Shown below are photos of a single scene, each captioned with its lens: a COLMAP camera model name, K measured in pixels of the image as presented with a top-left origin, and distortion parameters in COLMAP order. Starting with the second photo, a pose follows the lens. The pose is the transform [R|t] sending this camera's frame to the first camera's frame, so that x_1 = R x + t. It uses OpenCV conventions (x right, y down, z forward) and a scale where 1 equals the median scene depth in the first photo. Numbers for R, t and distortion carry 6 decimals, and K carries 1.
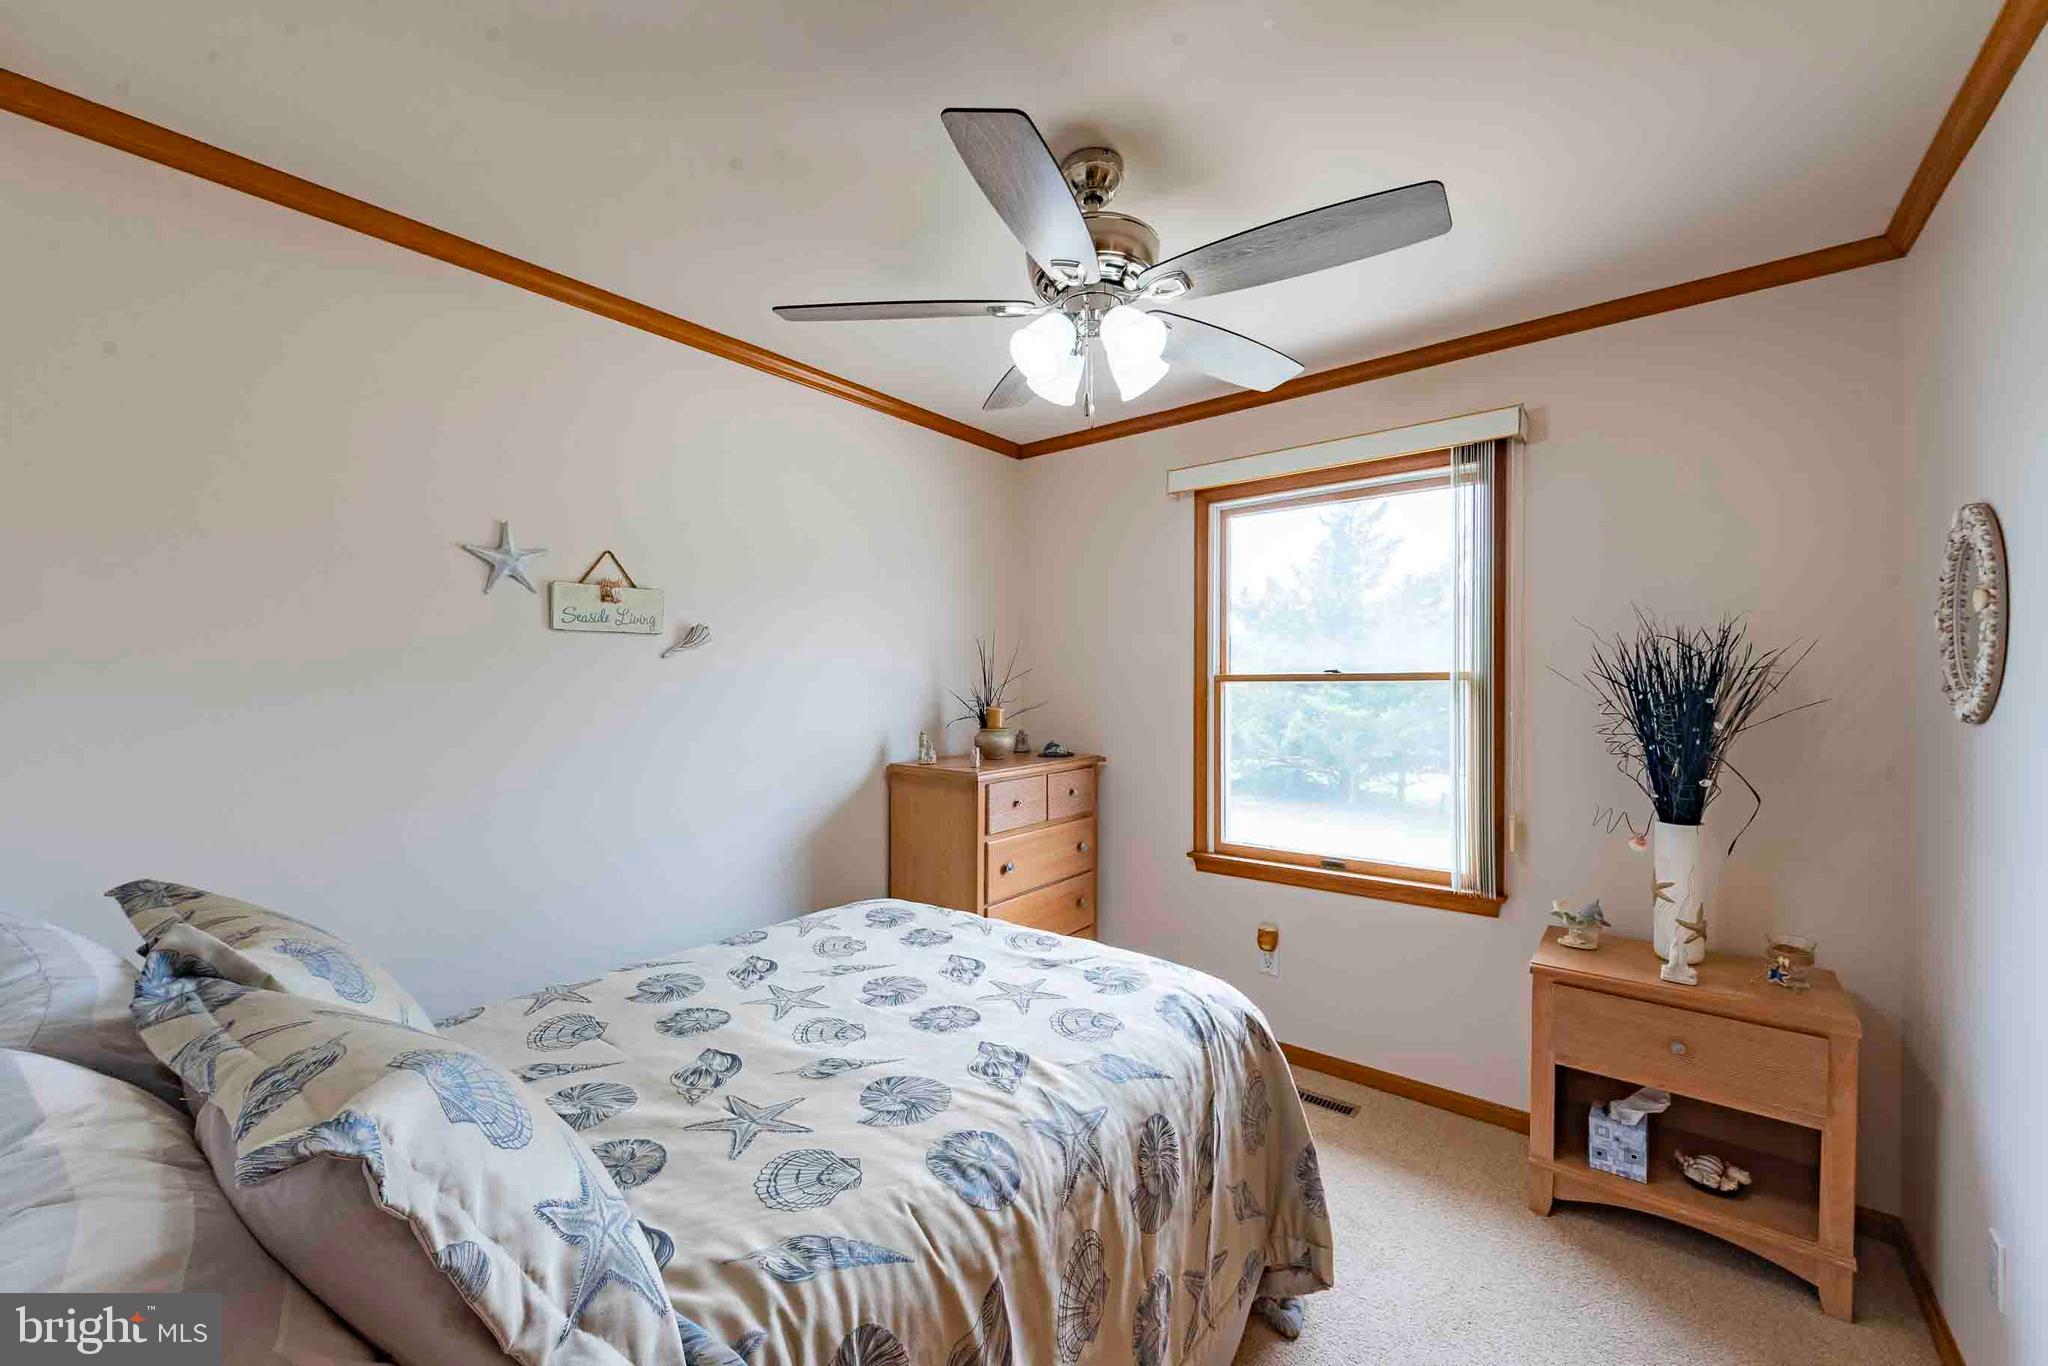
lens RADIAL K [[840.1, 0, 1024.0], [0, 840.1, 683.0], [0, 0, 1]] dist [0.000675, -0.000054]
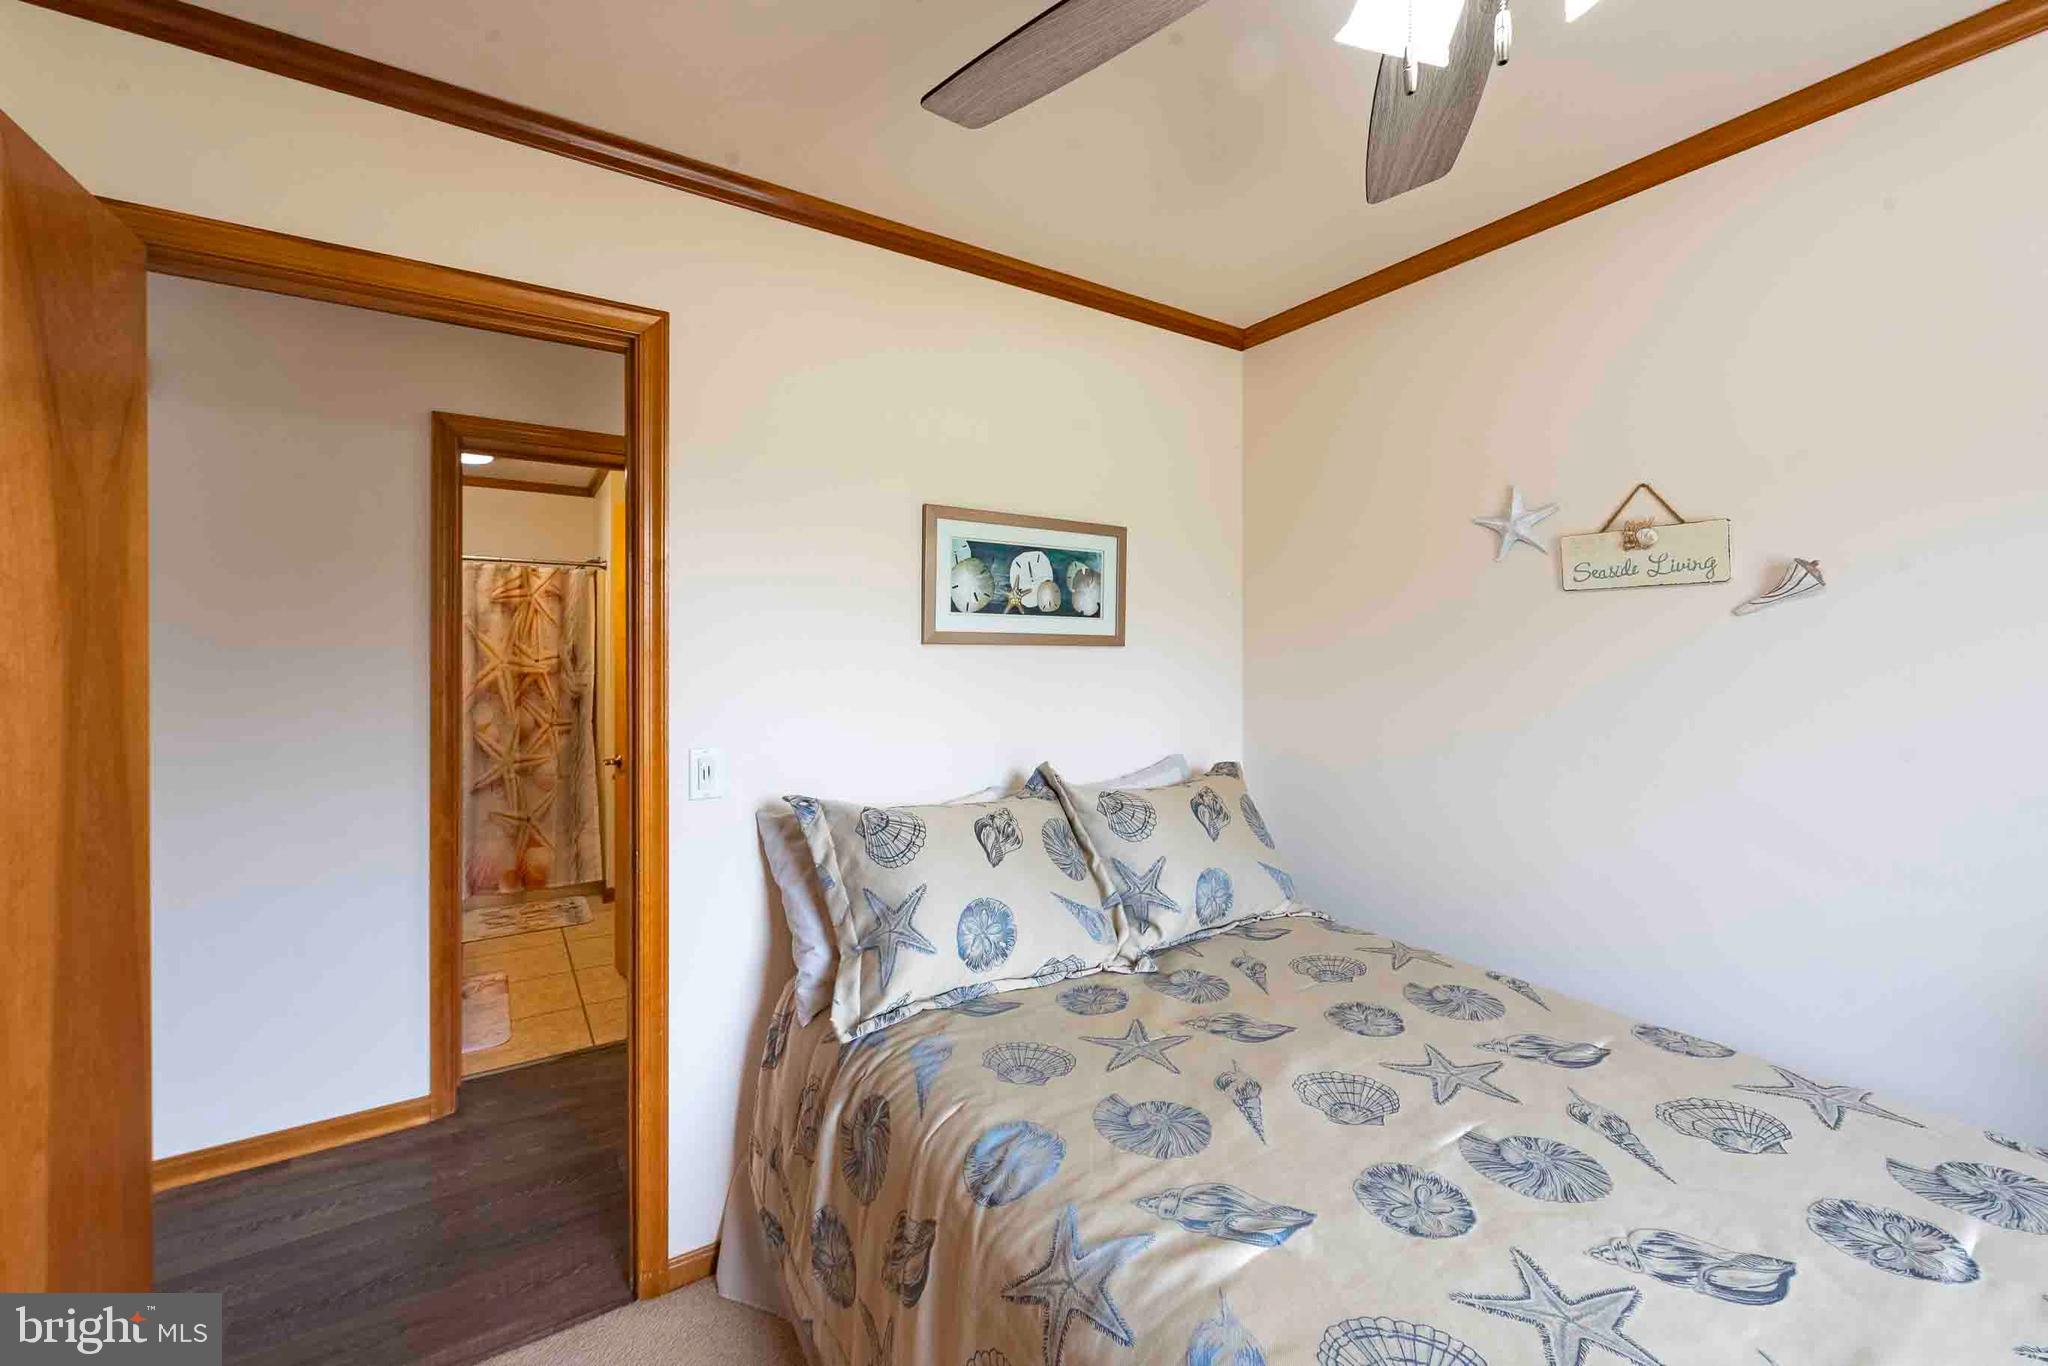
lens RADIAL K [[787.4, 0, 979.8], [0, 787.4, 643.4], [0, 0, 1]] dist [0.002468, -0.000109]
pose [[-0.352684, -0.002555, -0.935739, 0.546773], [-0.000844, 0.999997, -0.002413, -0.006173], [0.935742, -0.000061, -0.352685, 0.881804]]
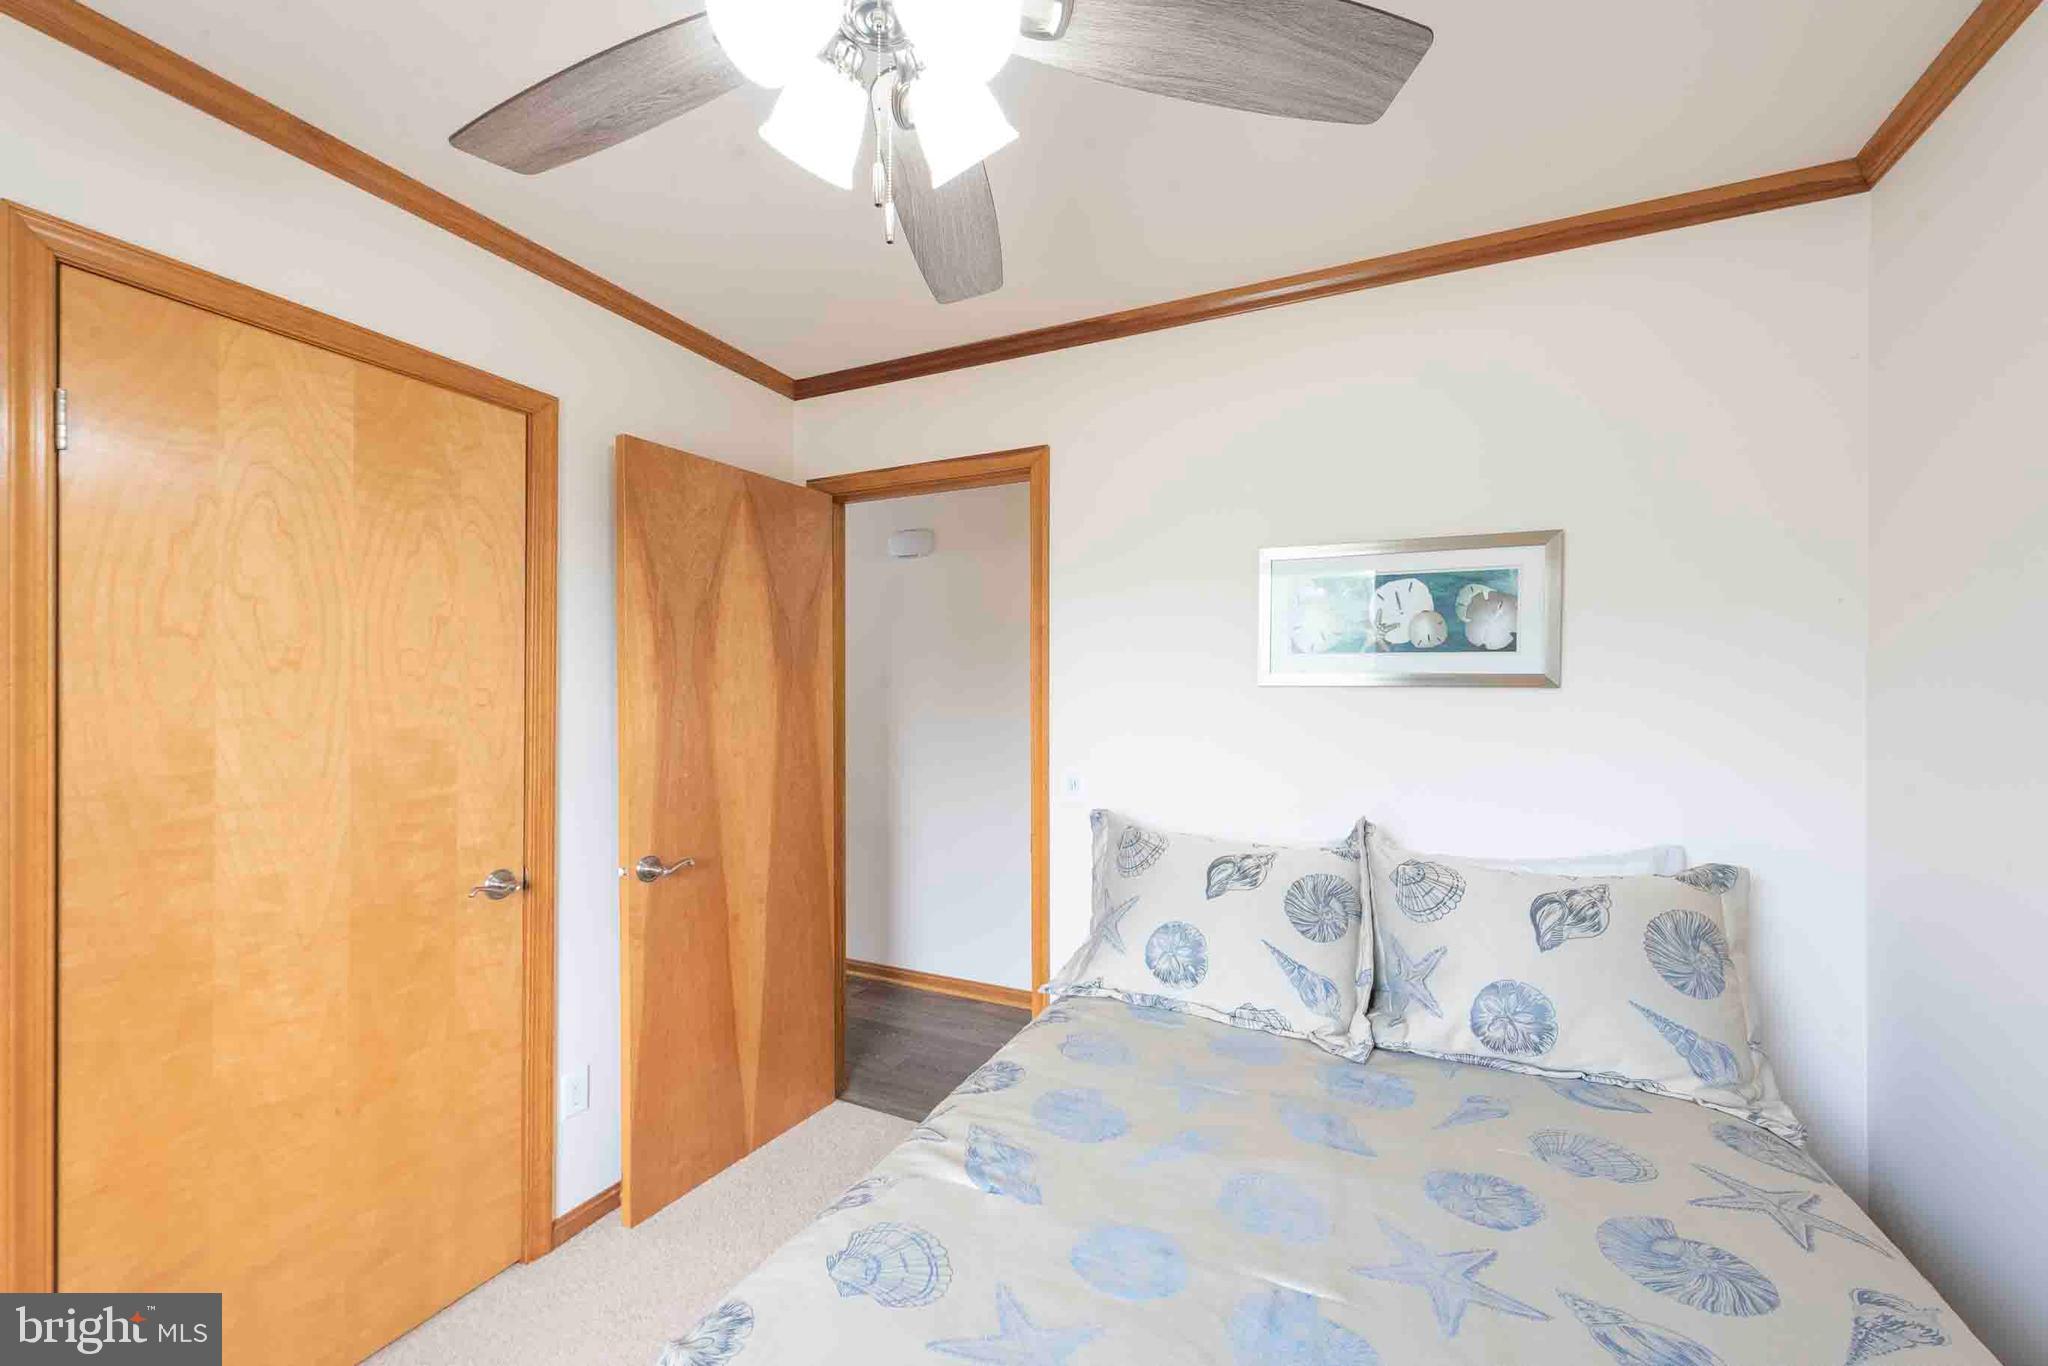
lens RADIAL K [[804.4, 0, 1025.0], [0, 804.4, 687.9], [0, 0, 1]] dist [0.001103, -0.000279]
pose [[-0.975795, 0.000624, -0.218688, 0.099557], [0.001000, 0.999998, -0.001610, -0.003288], [0.218687, -0.001790, -0.975793, 1.499504]]
